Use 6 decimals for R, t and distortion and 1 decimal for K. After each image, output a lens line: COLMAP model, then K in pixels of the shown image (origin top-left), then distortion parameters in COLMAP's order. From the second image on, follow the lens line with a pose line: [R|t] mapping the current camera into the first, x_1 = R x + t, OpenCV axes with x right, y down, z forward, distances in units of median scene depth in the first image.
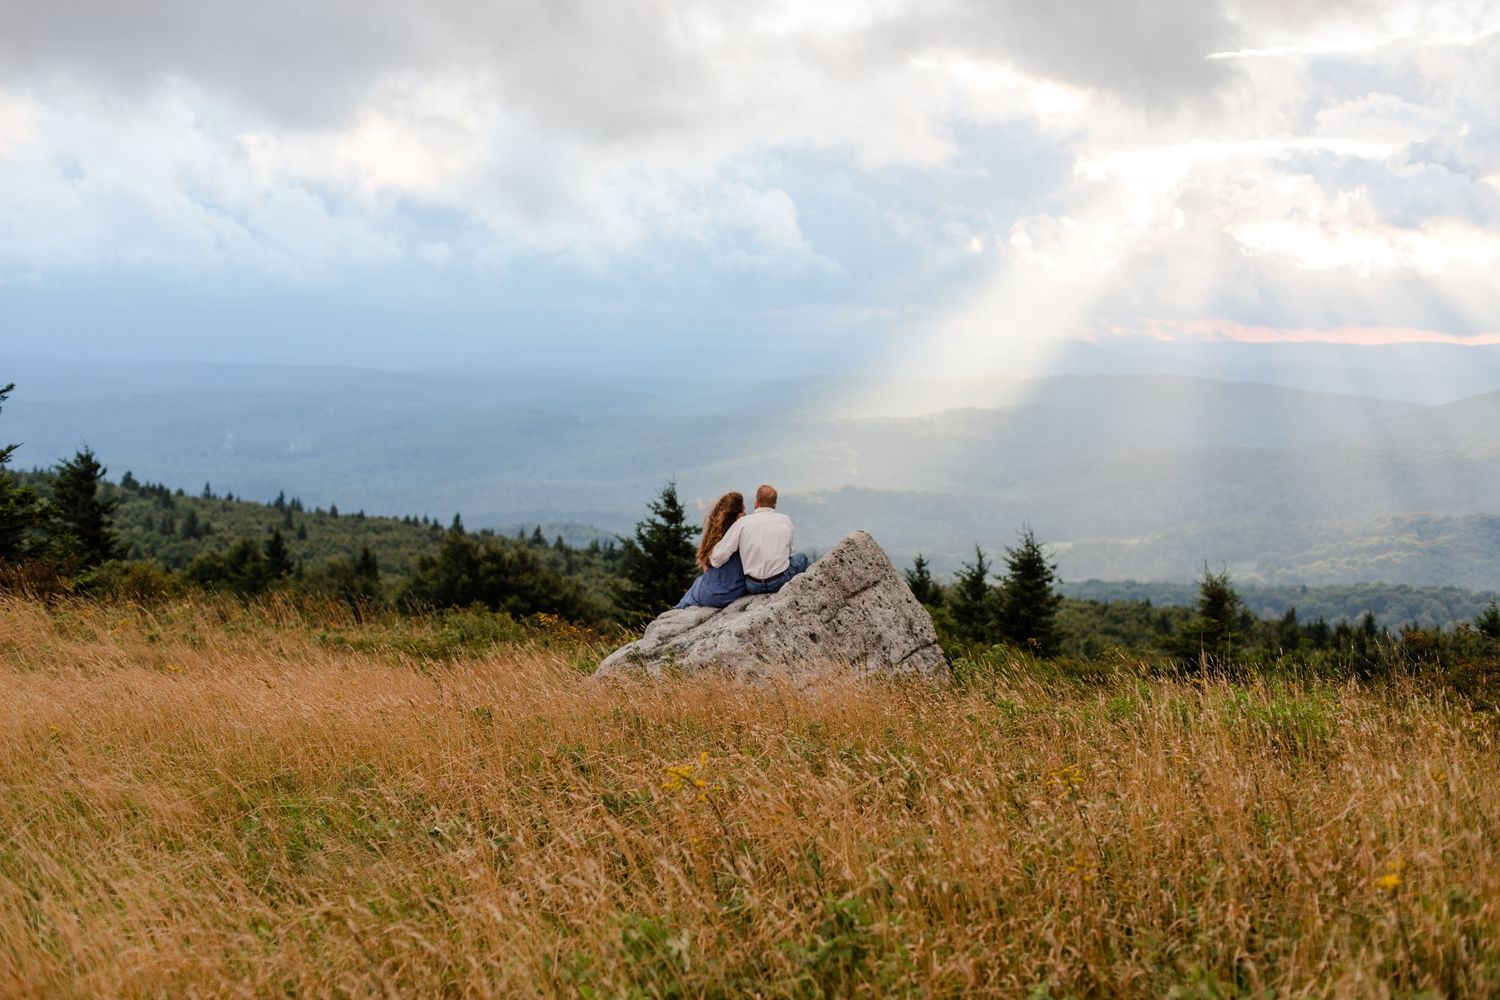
lens RADIAL K [[2180.6, 0, 749.0], [0, 2180.6, 499.4], [0, 0, 1]] dist [-0.026023, 0.000000]
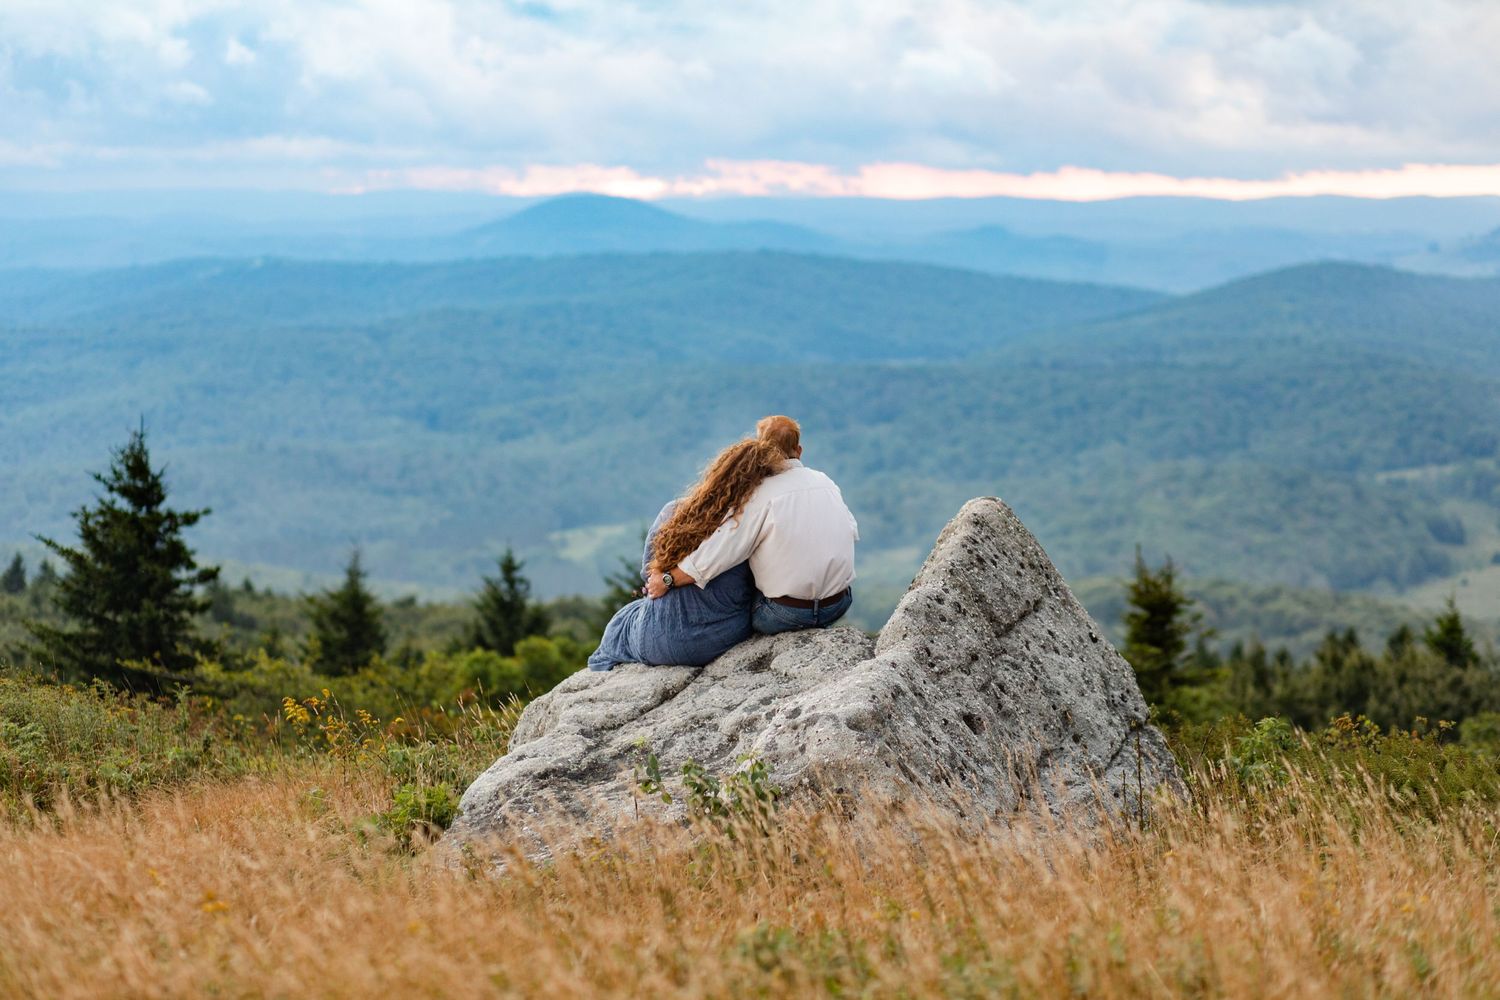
lens RADIAL K [[3552.9, 0, 751.2], [0, 3552.9, 500.0], [0, 0, 1]] dist [0.219868, 0.000000]
pose [[0.981729, -0.026926, 0.188368, -0.151614], [0.024906, 0.999604, 0.013085, 0.003169], [-0.188645, -0.008155, 0.982011, 0.230170]]
